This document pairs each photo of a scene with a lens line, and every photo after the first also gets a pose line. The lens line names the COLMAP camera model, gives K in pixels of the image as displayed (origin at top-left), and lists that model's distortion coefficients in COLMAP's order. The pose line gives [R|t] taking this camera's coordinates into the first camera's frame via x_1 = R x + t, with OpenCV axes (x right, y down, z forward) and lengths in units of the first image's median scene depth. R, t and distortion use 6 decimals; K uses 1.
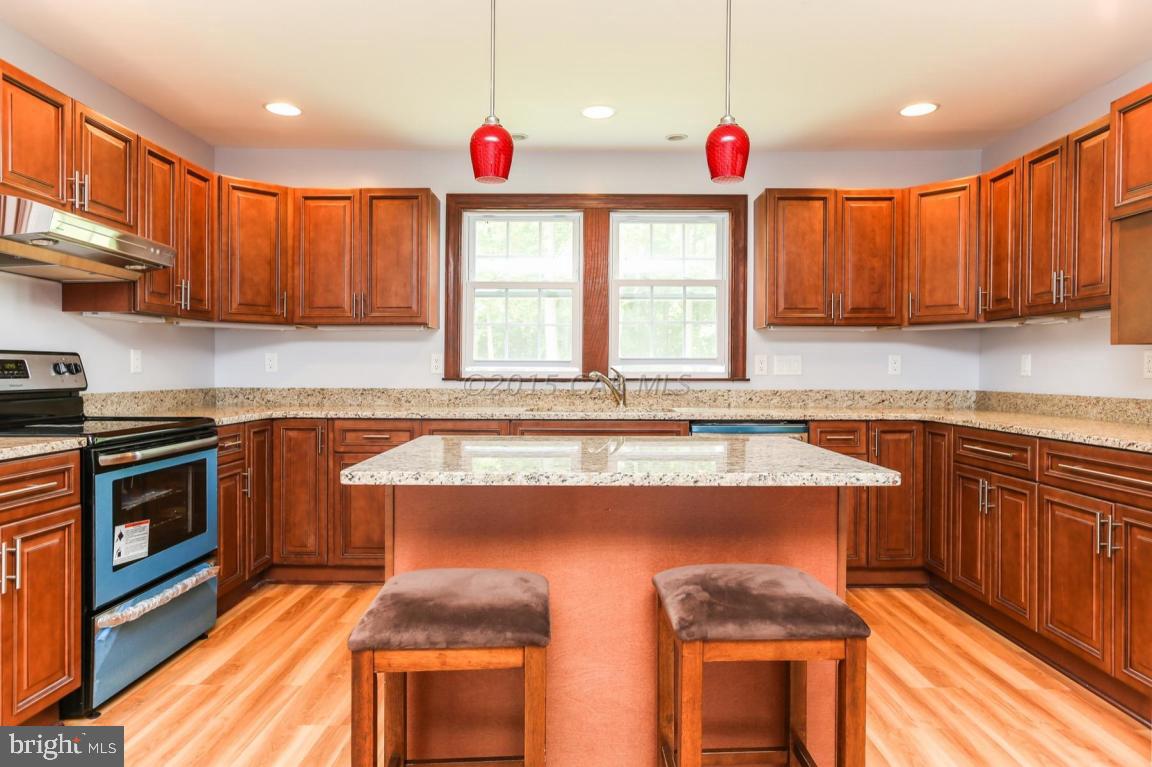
lens RADIAL K [[719.7, 0, 564.7], [0, 719.7, 374.7], [0, 0, 1]] dist [-0.002701, 0.002353]
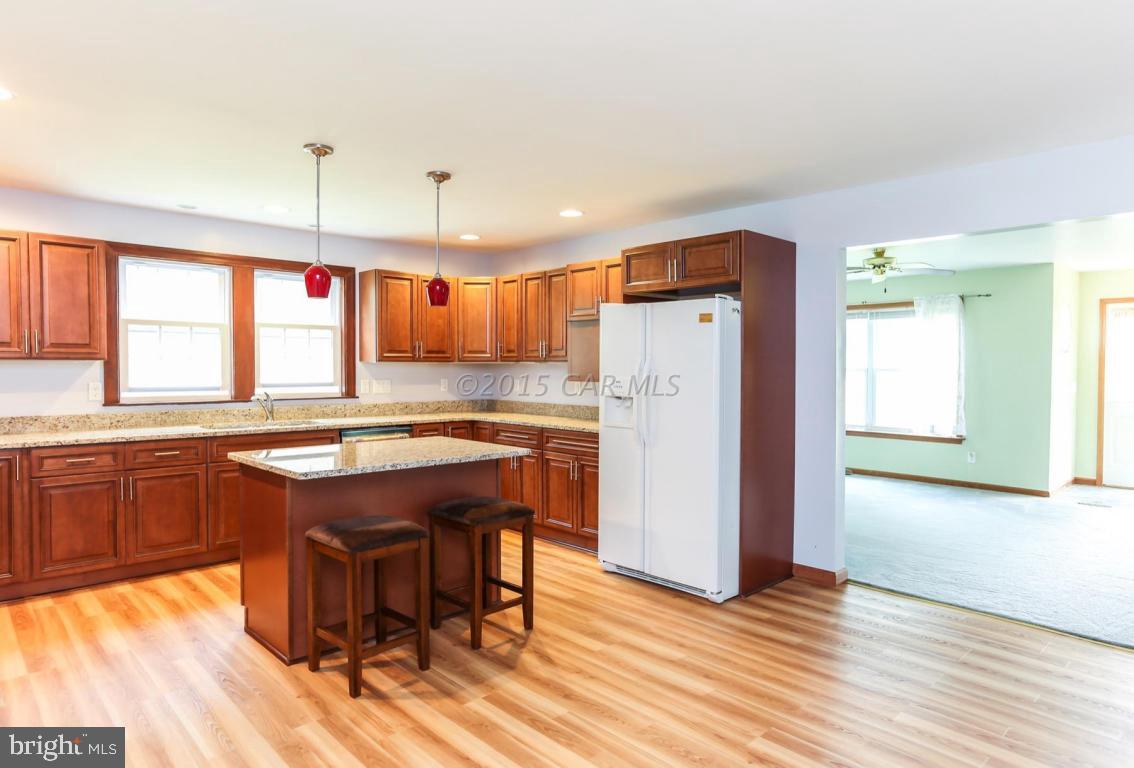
lens RADIAL K [[674.9, 0, 569.0], [0, 674.9, 389.7], [0, 0, 1]] dist [-0.029741, 0.013593]
pose [[0.723251, -0.024662, 0.690144, -0.431880], [0.005659, 0.999540, 0.029788, -0.054083], [-0.690562, -0.017638, 0.723058, -0.305243]]
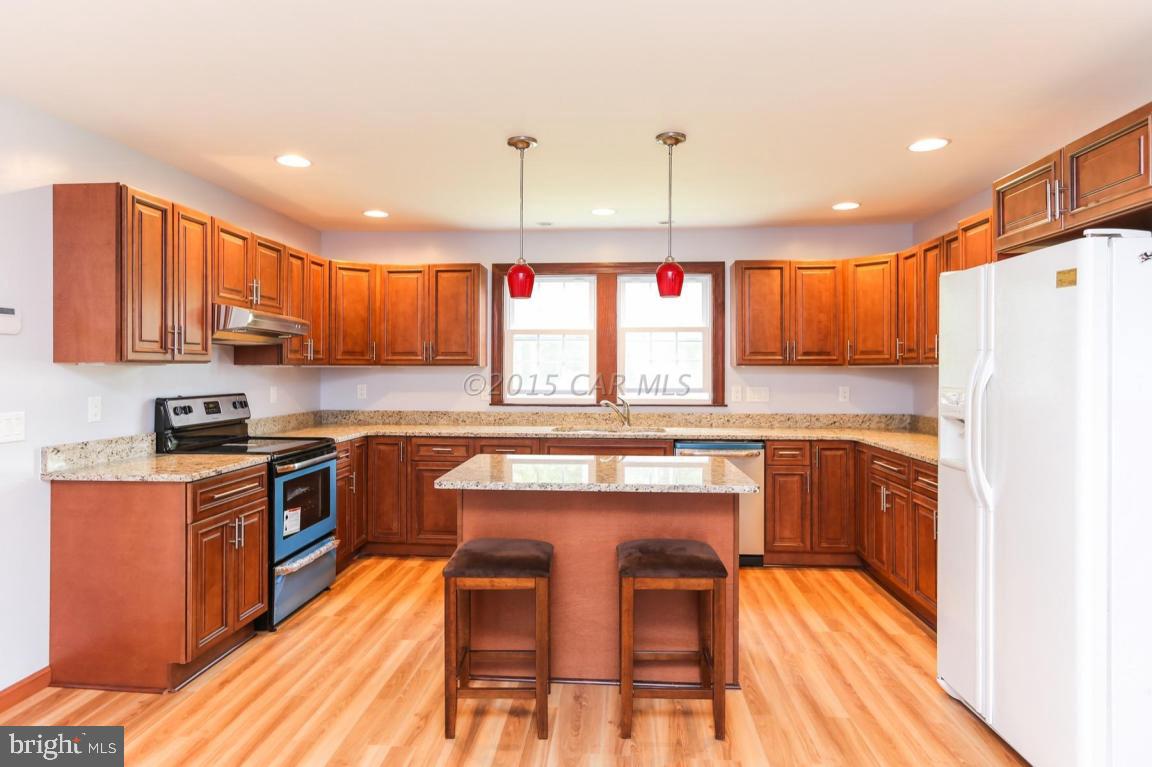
lens RADIAL K [[685.6, 0, 548.9], [0, 685.6, 376.5], [0, 0, 1]] dist [-0.029741, 0.013593]
pose [[0.996894, -0.000678, -0.078751, 0.043565], [0.000594, 0.999999, -0.001093, -0.051942], [0.078751, 0.001043, 0.996894, -0.281876]]
